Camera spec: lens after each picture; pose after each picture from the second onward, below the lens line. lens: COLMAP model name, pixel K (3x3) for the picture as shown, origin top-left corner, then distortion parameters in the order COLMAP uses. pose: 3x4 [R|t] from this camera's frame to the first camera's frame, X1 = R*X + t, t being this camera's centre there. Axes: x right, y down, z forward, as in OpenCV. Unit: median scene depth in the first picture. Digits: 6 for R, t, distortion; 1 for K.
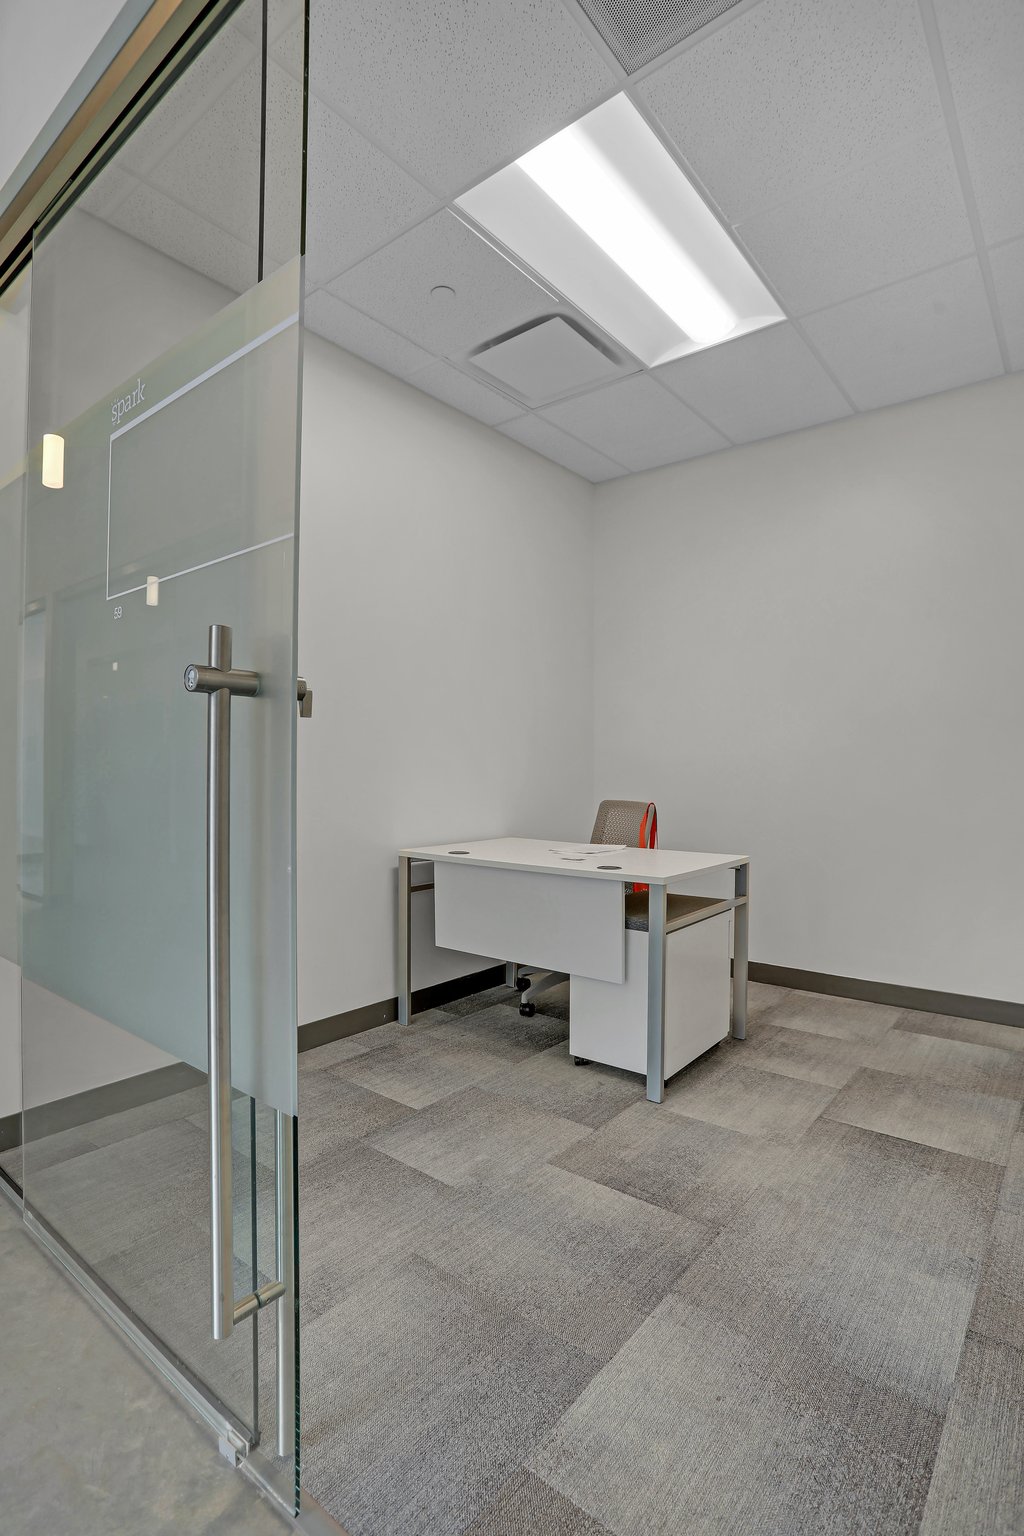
lens RADIAL K [[739.8, 0, 512.5], [0, 739.8, 771.9], [0, 0, 1]] dist [-0.025592, 0.009324]
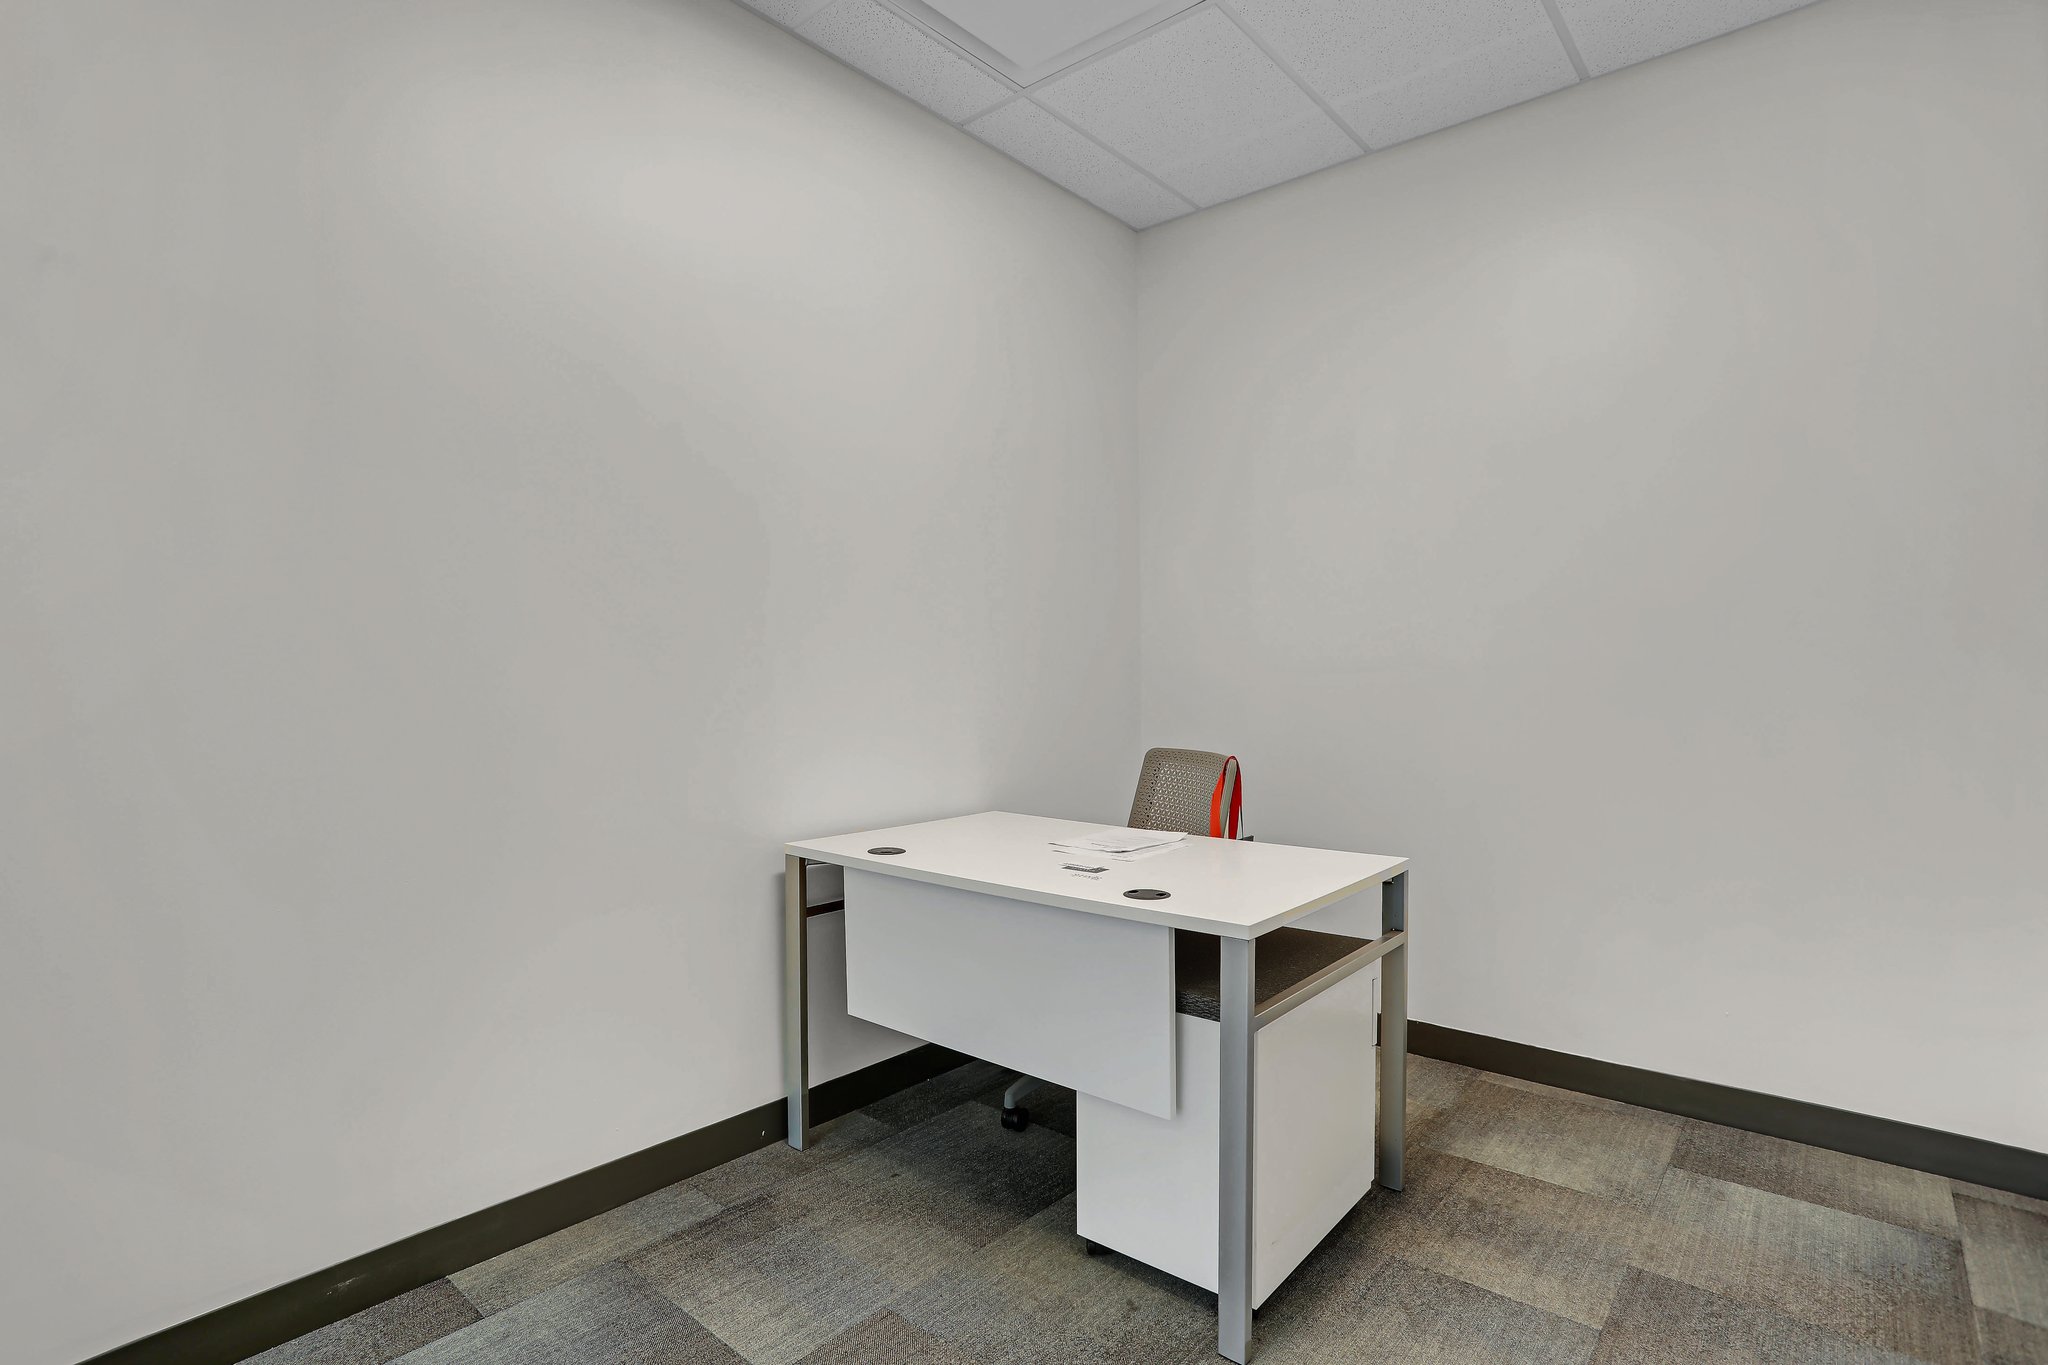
lens RADIAL K [[986.4, 0, 1016.2], [0, 986.4, 675.0], [0, 0, 1]] dist [-0.025592, 0.009324]
pose [[0.999131, -0.006622, -0.041149, 0.058386], [0.006442, 0.999969, -0.004508, -0.020776], [0.041177, 0.004239, 0.999143, 0.250466]]
